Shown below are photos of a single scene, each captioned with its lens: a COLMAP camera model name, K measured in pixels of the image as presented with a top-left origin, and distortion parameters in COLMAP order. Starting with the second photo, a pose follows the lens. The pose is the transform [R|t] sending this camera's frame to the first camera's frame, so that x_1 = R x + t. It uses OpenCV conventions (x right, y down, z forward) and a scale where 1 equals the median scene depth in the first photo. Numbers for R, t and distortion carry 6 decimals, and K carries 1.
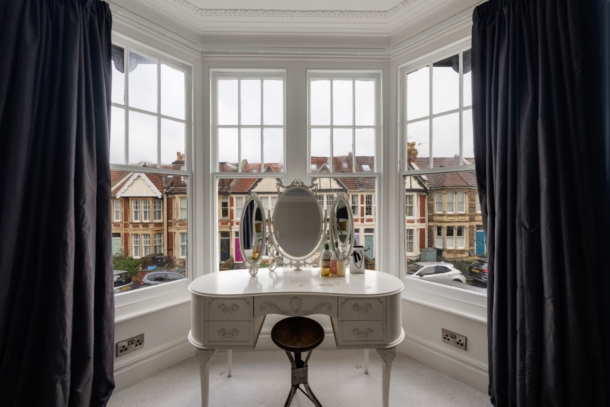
lens RADIAL K [[221.6, 0, 305.0], [0, 221.6, 203.5], [0, 0, 1]] dist [0.000314, 0.000056]
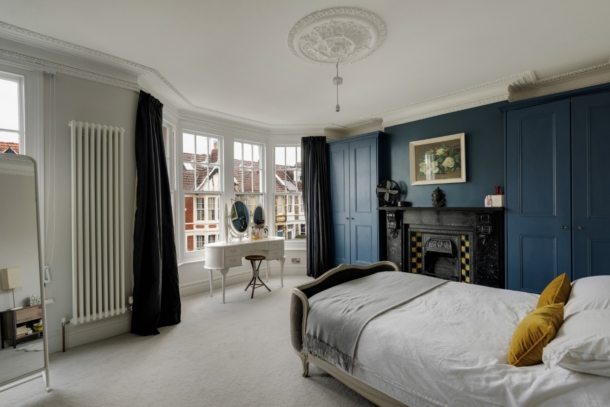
lens RADIAL K [[287.8, 0, 305.0], [0, 287.8, 203.5], [0, 0, 1]] dist [0.000786, 0.000116]
pose [[0.721409, -0.002479, 0.692505, -1.672967], [0.015872, 0.999790, -0.012955, -0.000547], [-0.692327, 0.020337, 0.721297, -1.587494]]
